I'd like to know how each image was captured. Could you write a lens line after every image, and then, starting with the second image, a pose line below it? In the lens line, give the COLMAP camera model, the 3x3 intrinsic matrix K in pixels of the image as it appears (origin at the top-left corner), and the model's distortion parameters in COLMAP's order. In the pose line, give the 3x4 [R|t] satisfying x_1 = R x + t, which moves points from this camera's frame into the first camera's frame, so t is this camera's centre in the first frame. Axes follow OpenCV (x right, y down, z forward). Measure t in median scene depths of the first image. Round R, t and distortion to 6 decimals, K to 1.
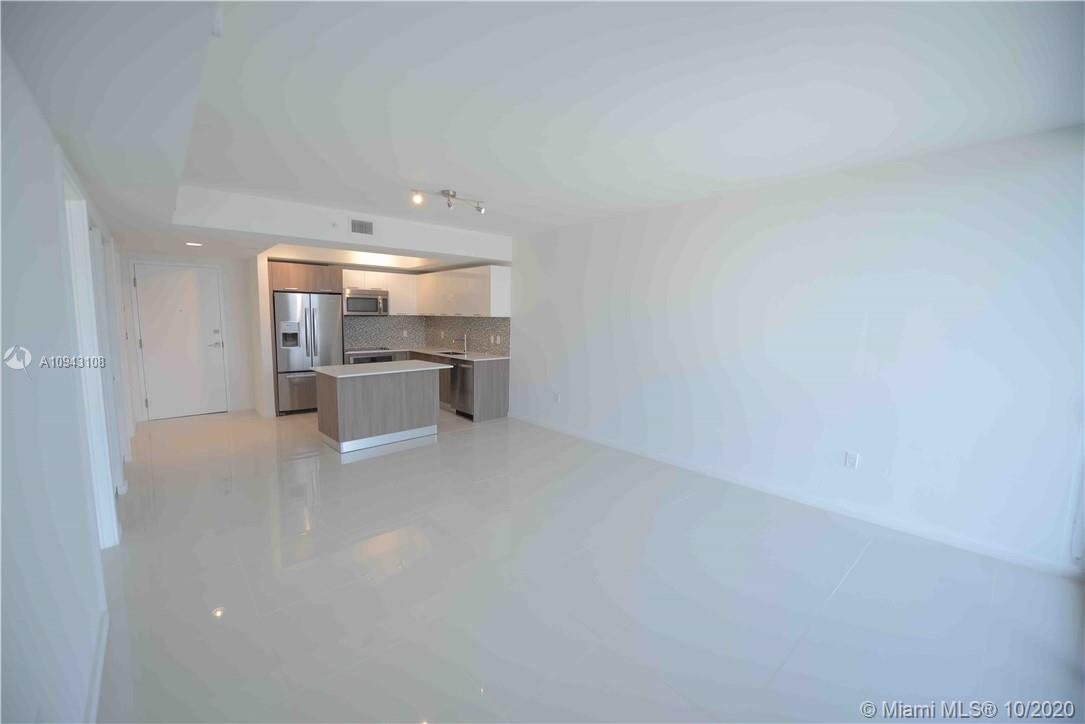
lens RADIAL K [[436.0, 0, 529.1], [0, 436.0, 361.3], [0, 0, 1]] dist [-0.019542, -0.000376]
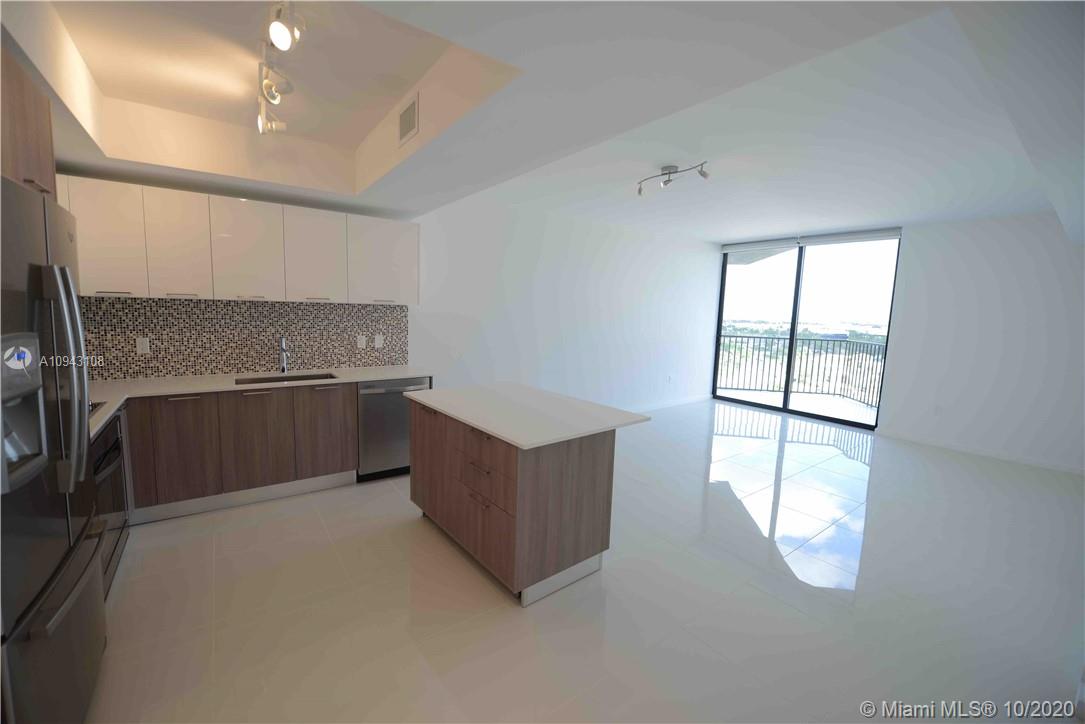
lens RADIAL K [[436.0, 0, 529.1], [0, 436.0, 361.3], [0, 0, 1]] dist [-0.019542, -0.000376]
pose [[0.112983, -0.132724, 0.984692, -0.660368], [0.079058, 0.989097, 0.124247, -0.080813], [-0.990447, 0.063810, 0.122244, 0.714641]]
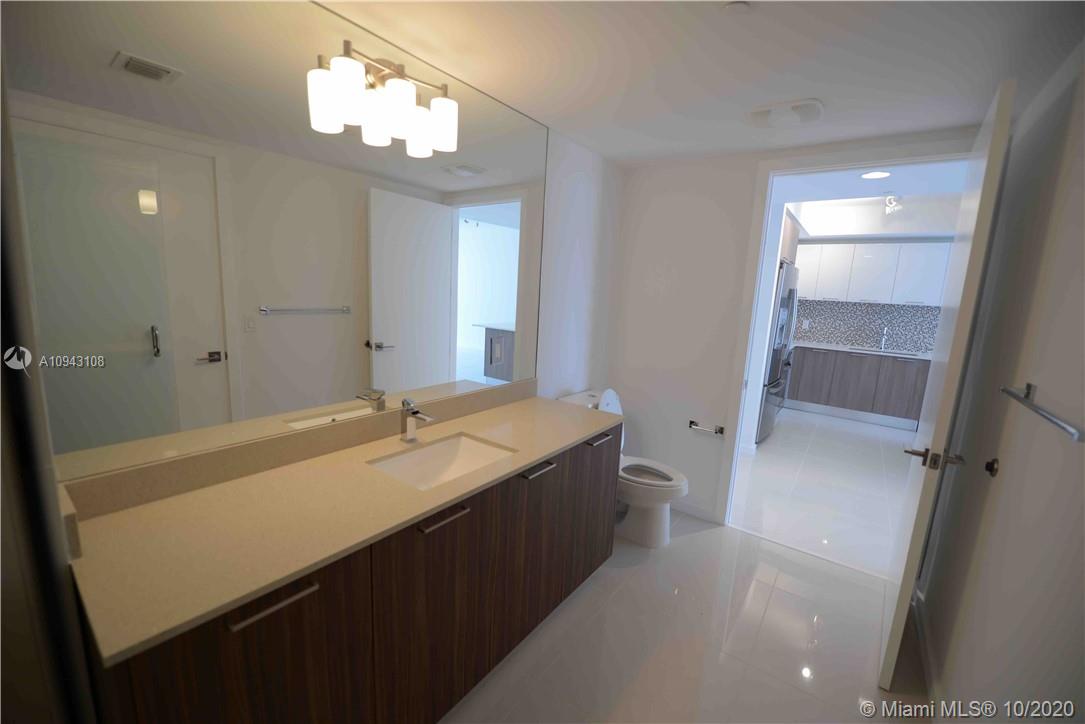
lens RADIAL K [[436.0, 0, 529.1], [0, 436.0, 361.3], [0, 0, 1]] dist [-0.019542, -0.000376]
pose [[0.983115, 0.000519, 0.182991, -1.000996], [-0.011792, 0.998097, 0.060522, -0.042545], [-0.182611, -0.061658, 0.981250, 0.378214]]
